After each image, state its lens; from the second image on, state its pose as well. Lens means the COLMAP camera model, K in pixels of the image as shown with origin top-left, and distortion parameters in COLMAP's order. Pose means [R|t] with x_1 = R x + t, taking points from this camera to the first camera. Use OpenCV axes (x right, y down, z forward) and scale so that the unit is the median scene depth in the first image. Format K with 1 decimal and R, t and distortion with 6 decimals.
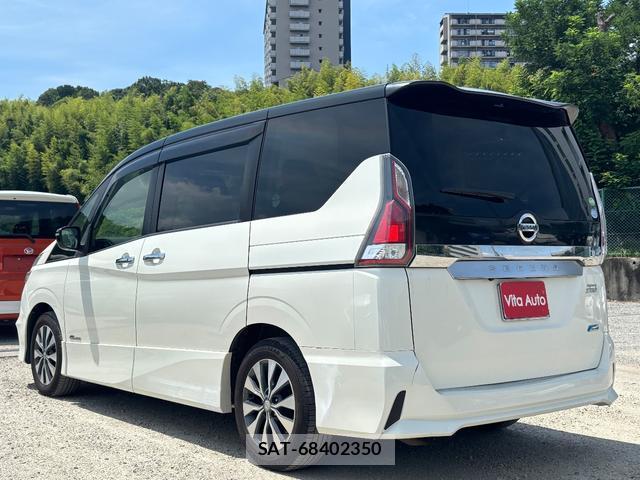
lens RADIAL K [[814.5, 0, 325.9], [0, 814.5, 243.0], [0, 0, 1]] dist [0.146588, -0.381312]
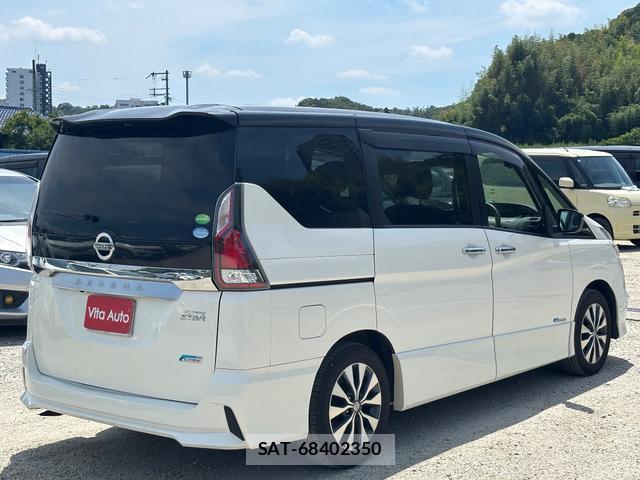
lens RADIAL K [[1035.0, 0, 320.0], [0, 1035.0, 240.0], [0, 0, 1]] dist [0.249814, -1.131763]
pose [[0.214349, 0.076902, -0.973725, 1.485422], [0.034728, 0.995666, 0.086279, -0.122345], [0.976140, -0.052310, 0.210749, 0.922232]]
